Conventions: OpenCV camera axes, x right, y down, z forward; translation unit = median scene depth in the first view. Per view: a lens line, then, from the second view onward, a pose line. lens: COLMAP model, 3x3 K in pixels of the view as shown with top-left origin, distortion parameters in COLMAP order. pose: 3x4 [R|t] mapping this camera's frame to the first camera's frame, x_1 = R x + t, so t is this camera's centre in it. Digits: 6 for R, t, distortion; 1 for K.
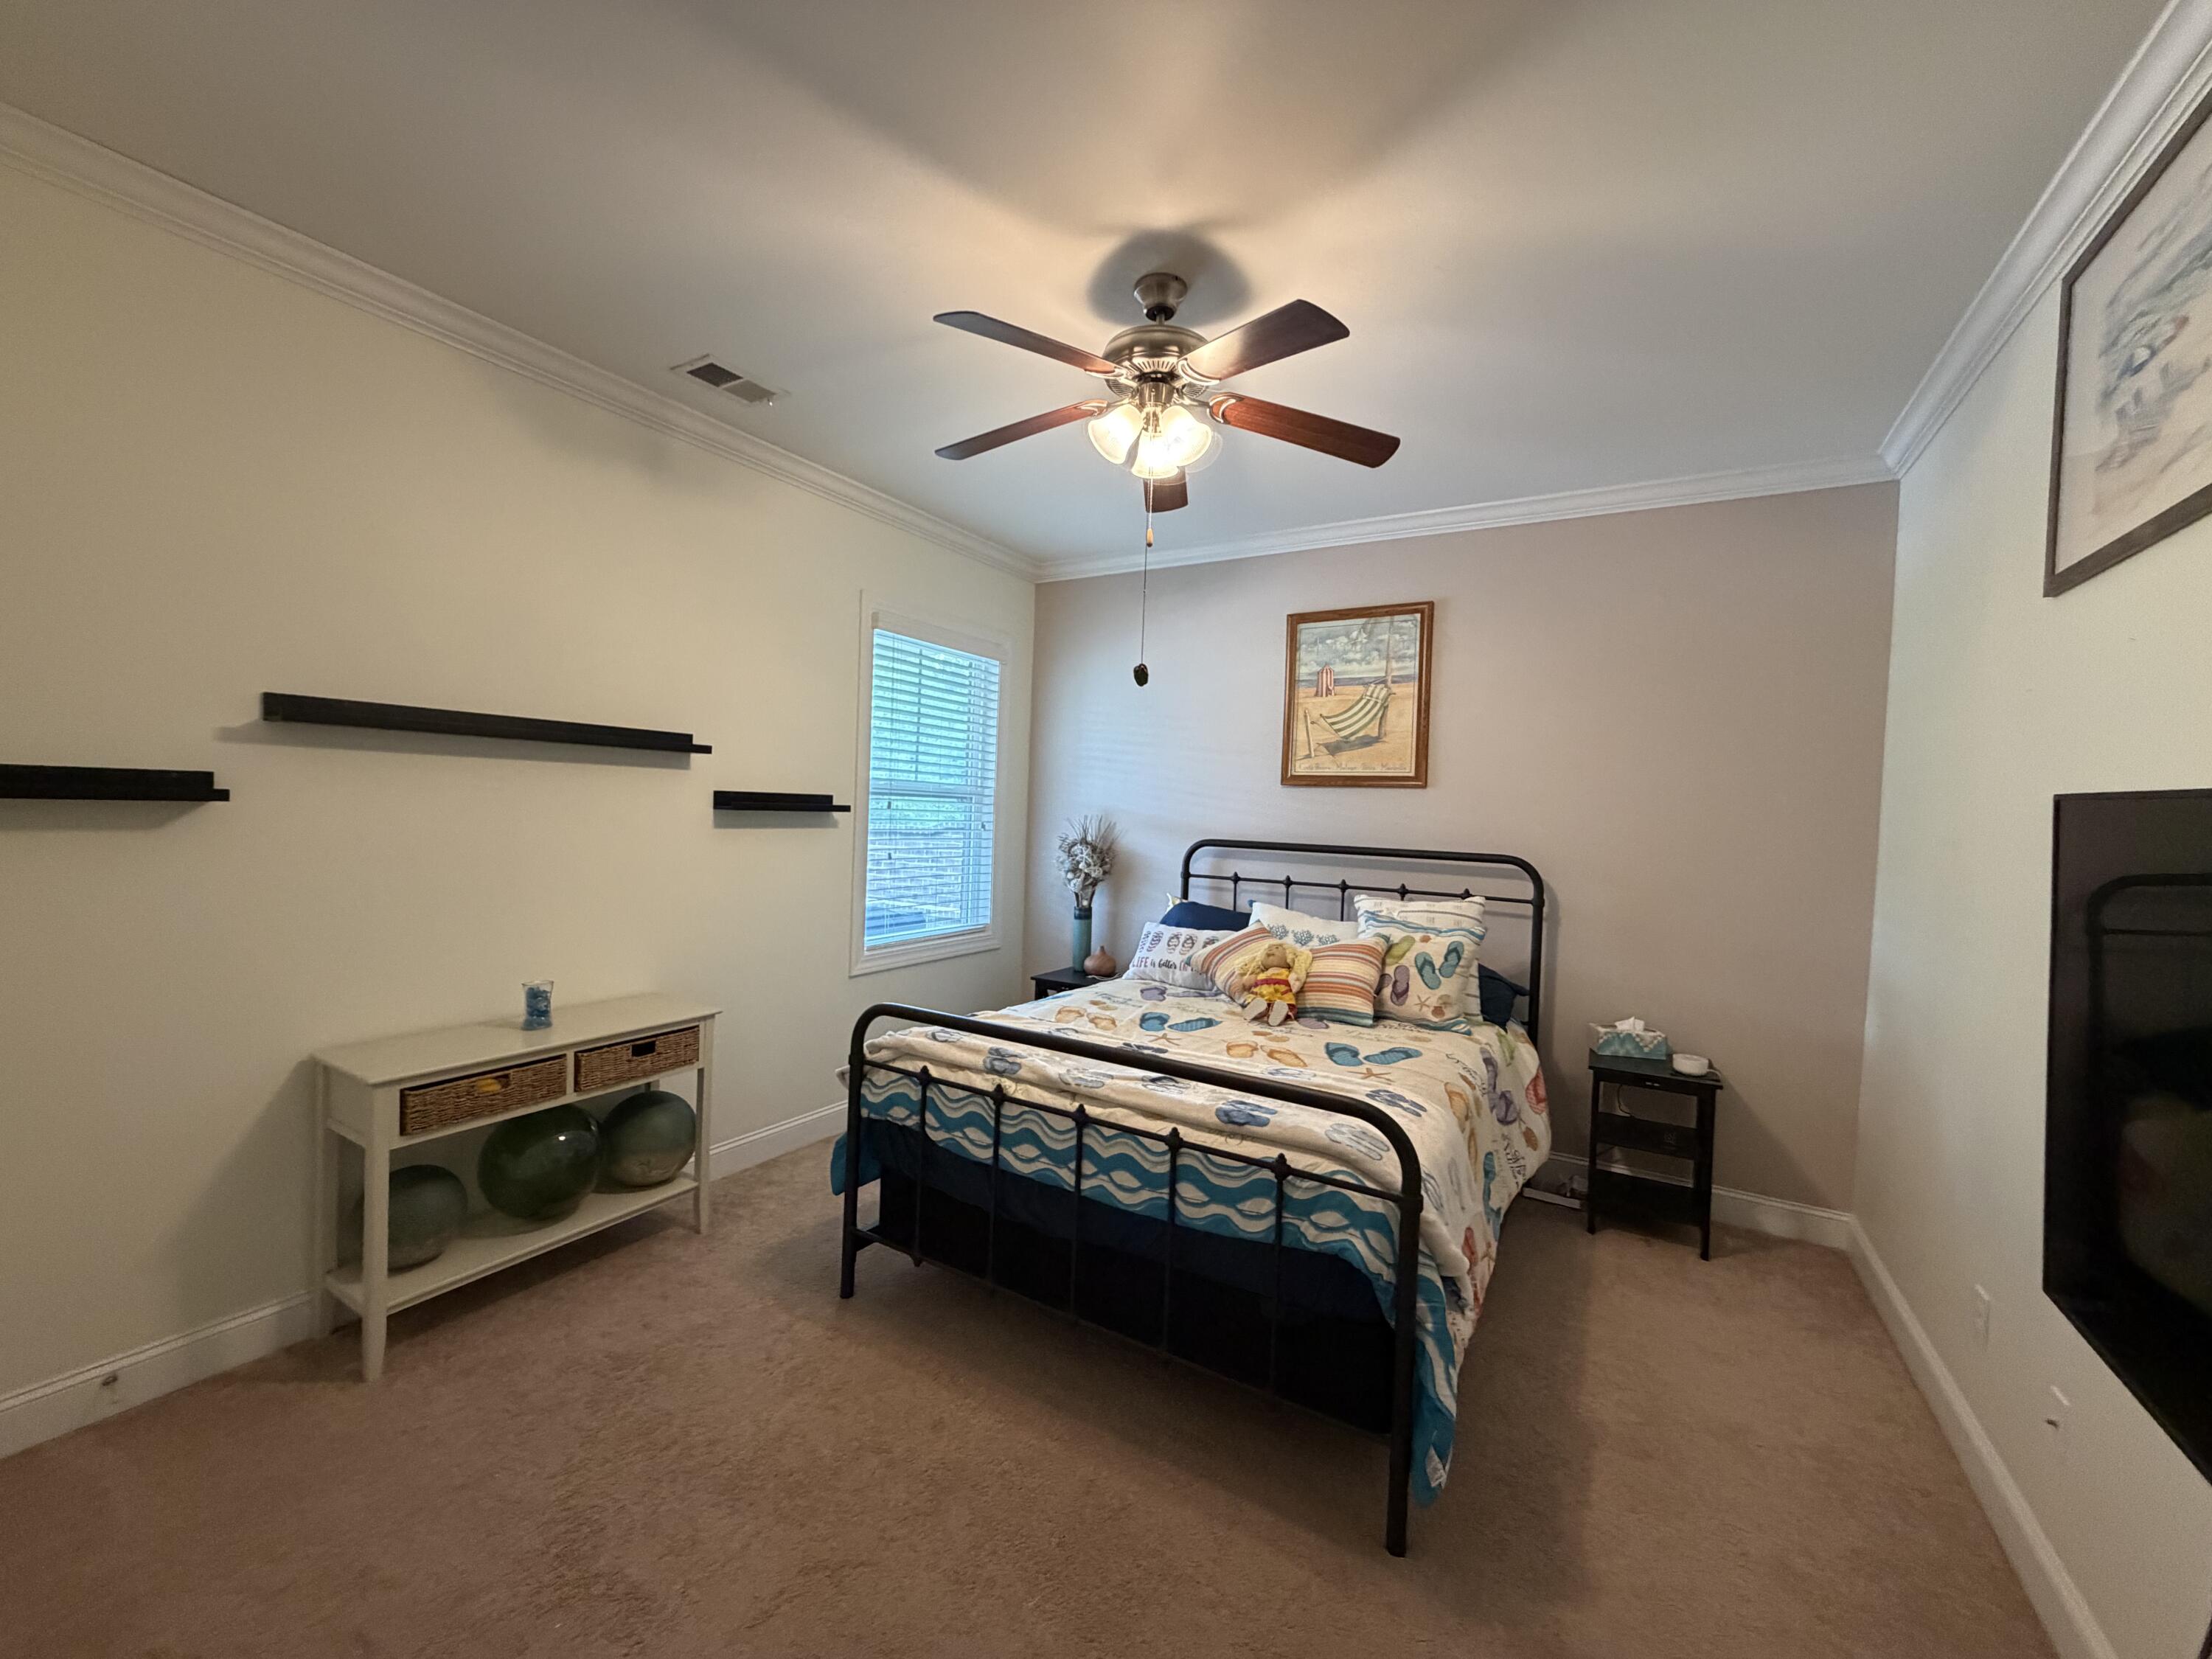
lens RADIAL K [[885.8, 0, 1103.2], [0, 885.8, 827.6], [0, 0, 1]] dist [0.002457, 0.000225]
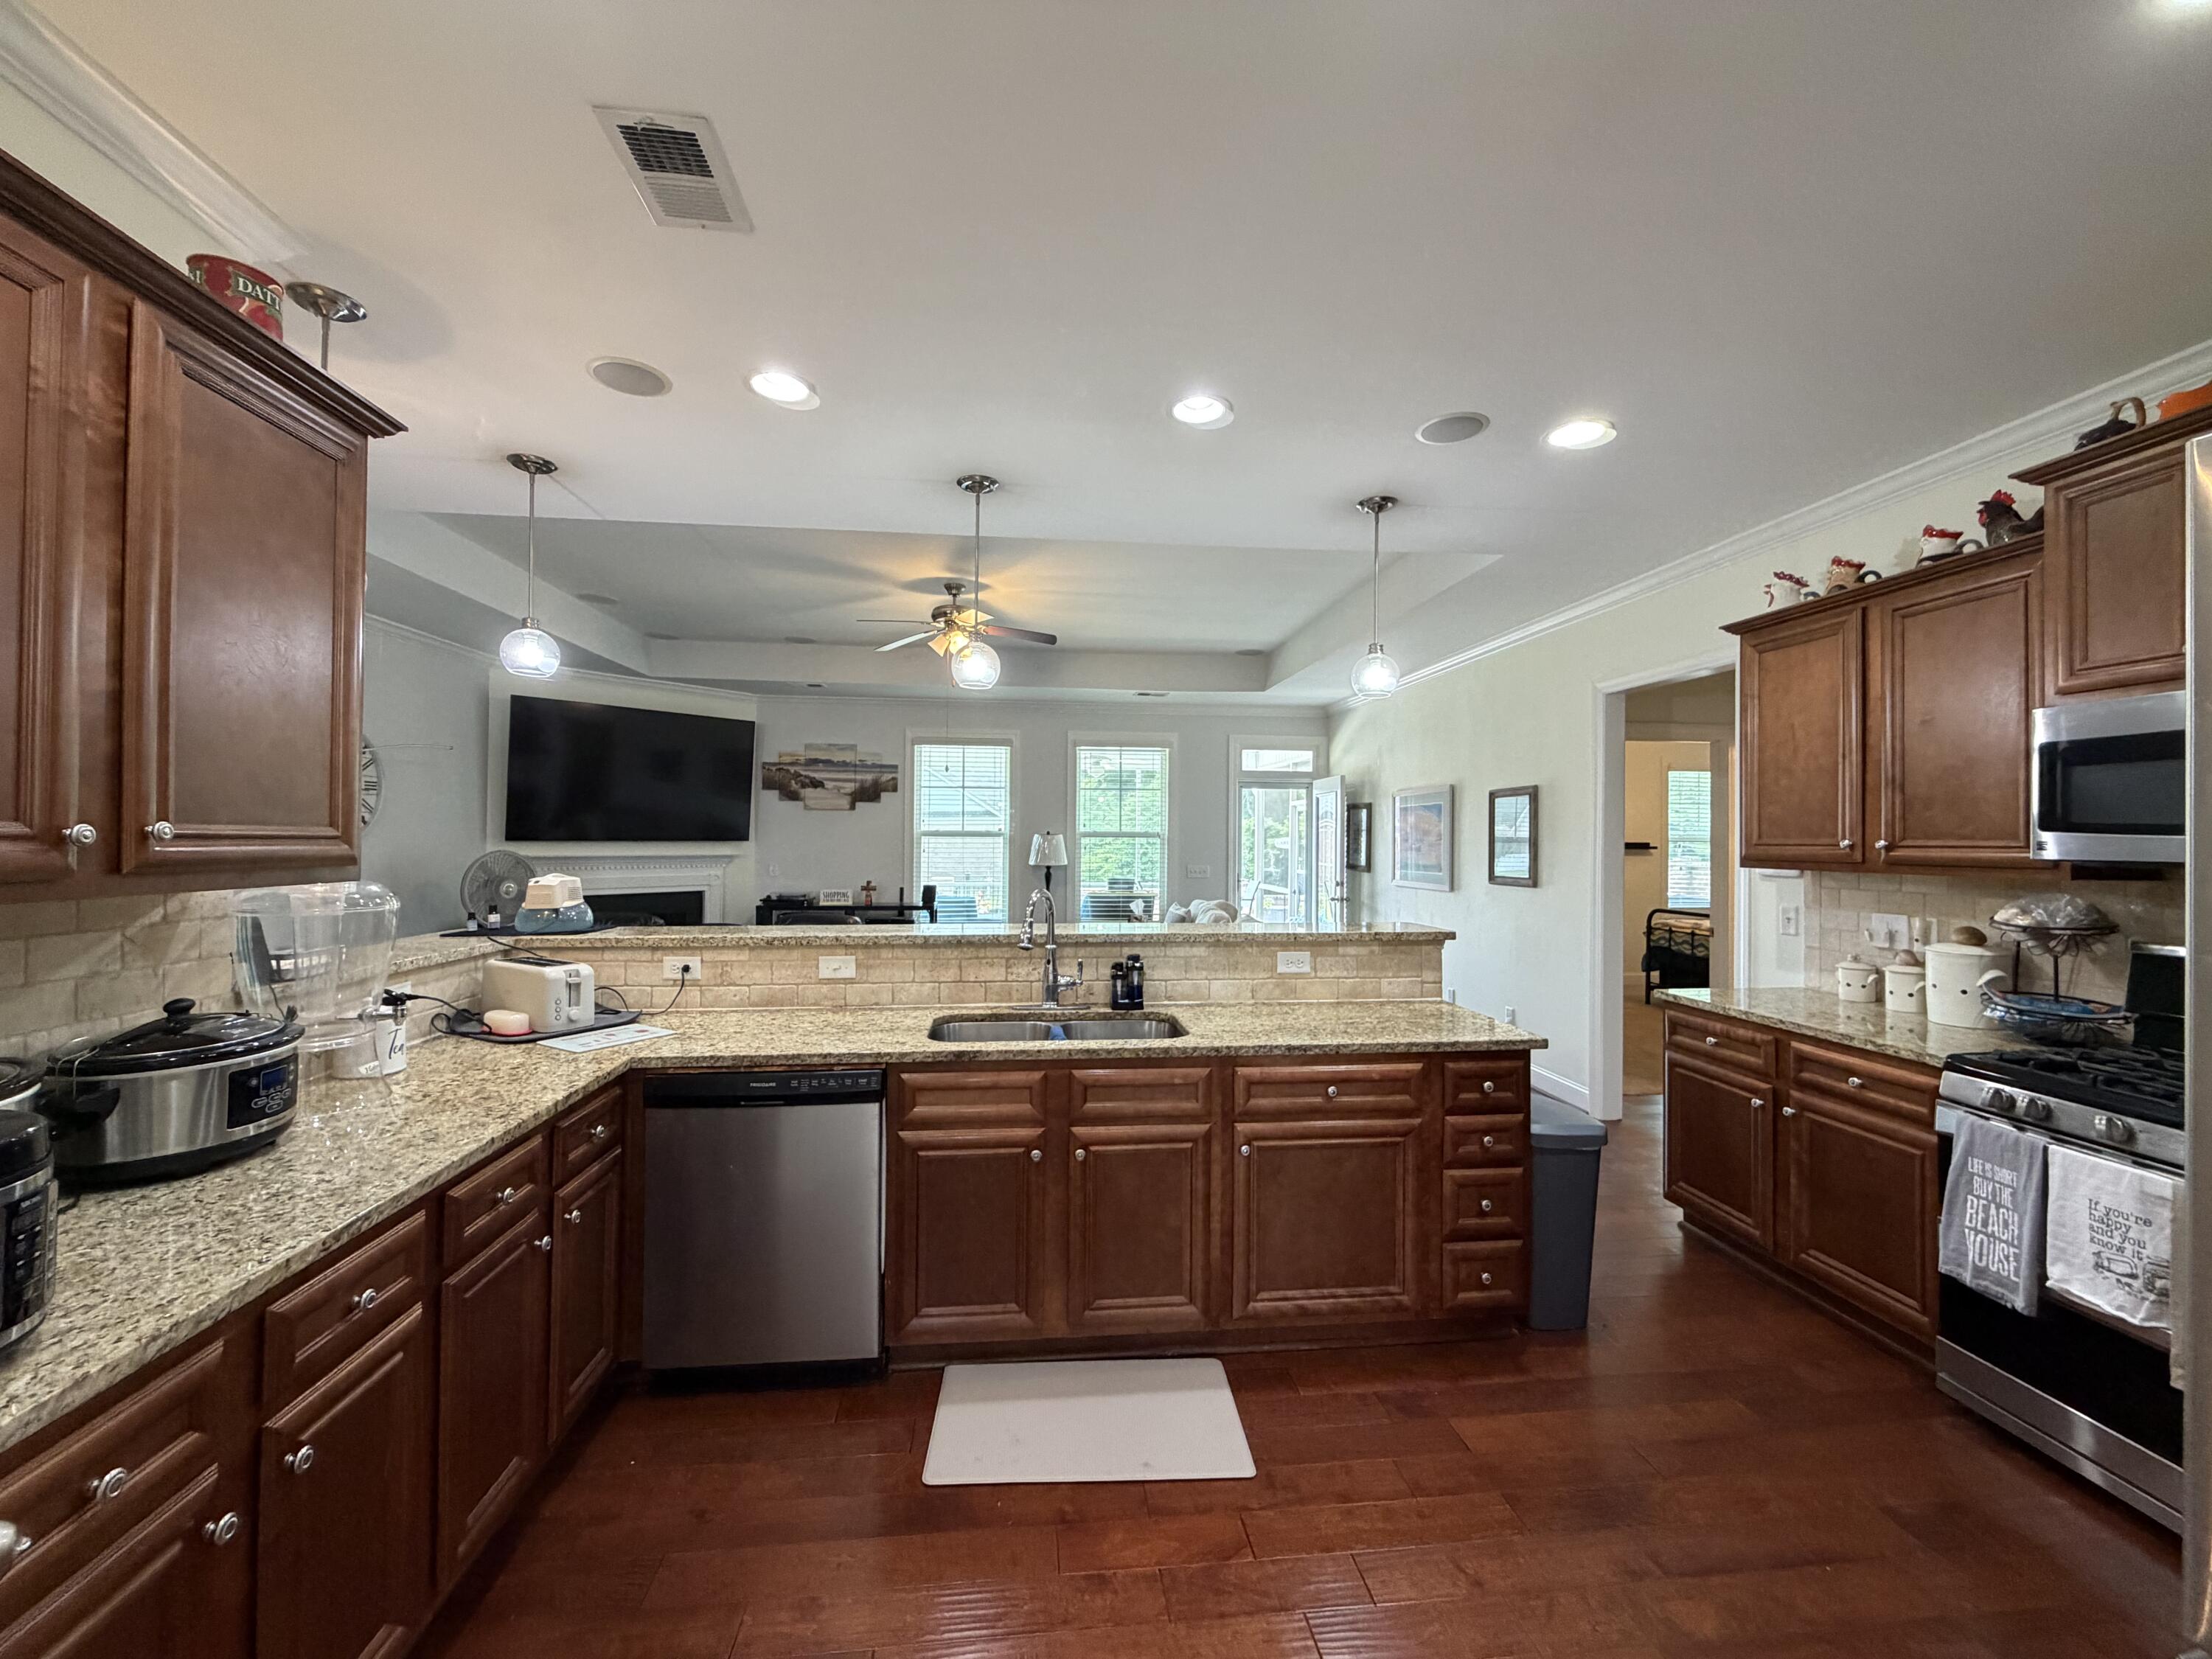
lens RADIAL K [[885.8, 0, 1092.6], [0, 885.8, 833.9], [0, 0, 1]] dist [0.002457, 0.000225]
pose [[0.598389, -0.030525, -0.800624, 1.050450], [-0.008833, 0.998962, -0.044689, 0.090008], [0.801157, 0.033814, 0.597498, -2.423745]]
